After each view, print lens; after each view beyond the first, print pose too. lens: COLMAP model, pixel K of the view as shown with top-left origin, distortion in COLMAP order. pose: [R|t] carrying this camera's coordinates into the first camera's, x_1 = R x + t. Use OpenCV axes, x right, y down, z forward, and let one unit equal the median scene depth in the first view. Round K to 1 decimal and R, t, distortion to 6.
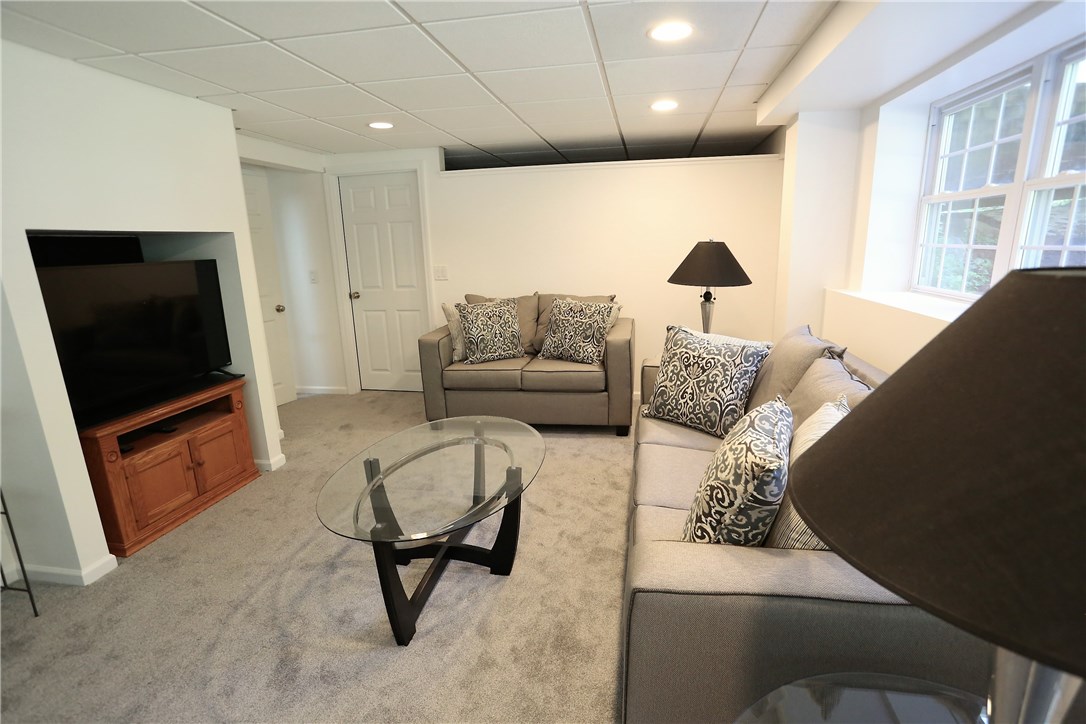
lens RADIAL K [[540.6, 0, 546.1], [0, 540.6, 361.5], [0, 0, 1]] dist [-0.016810, 0.000787]
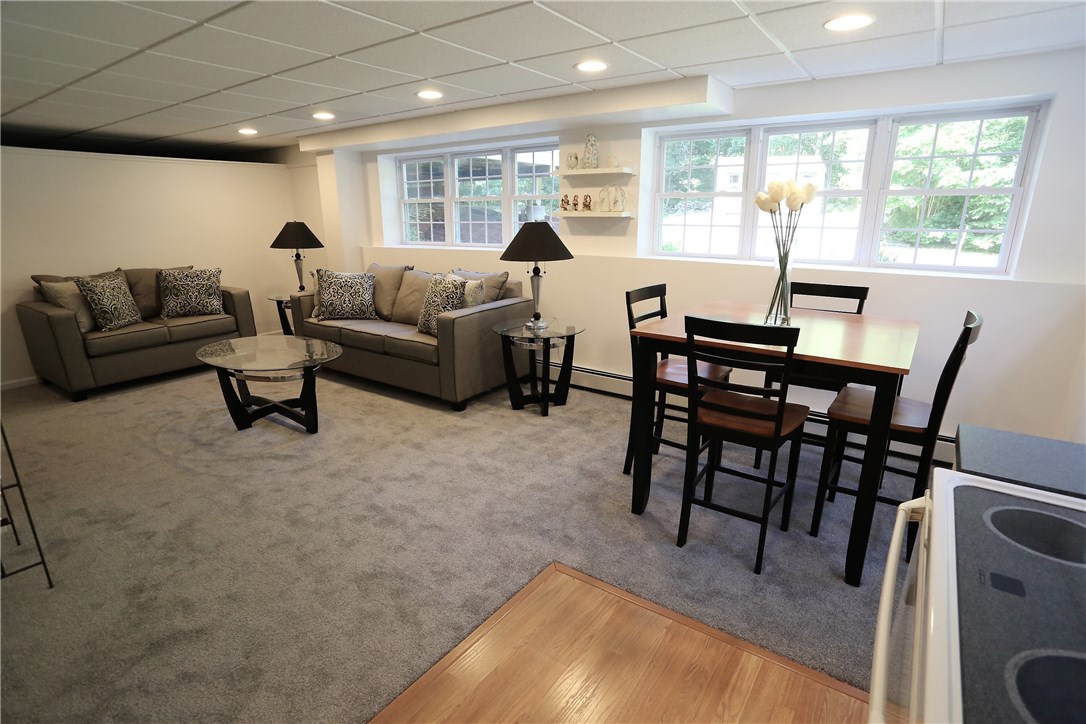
lens RADIAL K [[540.6, 0, 540.0], [0, 540.6, 366.1], [0, 0, 1]] dist [-0.016810, 0.000787]
pose [[0.430841, -0.223435, 0.874330, -0.883486], [0.197903, 0.968673, 0.150024, 0.101005], [-0.880460, 0.108396, 0.461563, -0.341864]]
